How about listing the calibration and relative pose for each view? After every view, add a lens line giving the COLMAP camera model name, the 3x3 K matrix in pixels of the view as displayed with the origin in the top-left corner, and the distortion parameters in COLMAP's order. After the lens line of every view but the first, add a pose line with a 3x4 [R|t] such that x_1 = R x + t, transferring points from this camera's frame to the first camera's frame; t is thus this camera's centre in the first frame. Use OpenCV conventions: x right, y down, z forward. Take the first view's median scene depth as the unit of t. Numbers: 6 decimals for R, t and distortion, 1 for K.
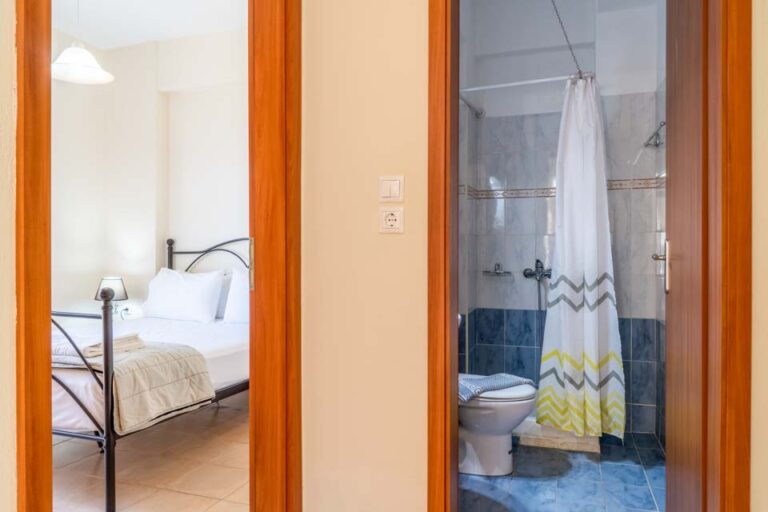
lens RADIAL K [[562.1, 0, 383.2], [0, 562.1, 256.8], [0, 0, 1]] dist [0.013154, -0.002314]
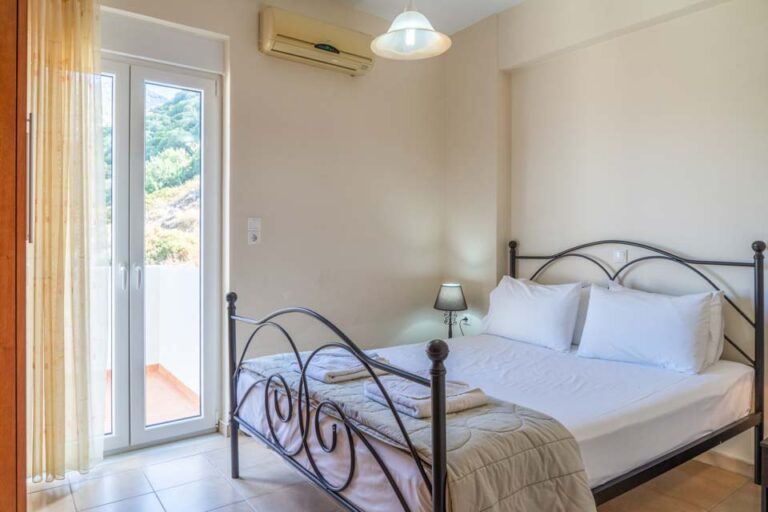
lens RADIAL K [[518.9, 0, 384.1], [0, 518.9, 252.1], [0, 0, 1]] dist [-0.038417, -0.003761]
pose [[0.834858, 0.009317, -0.550386, -0.126554], [0.000184, 0.999852, 0.017206, -0.031993], [0.550465, -0.014466, 0.834733, 0.276997]]
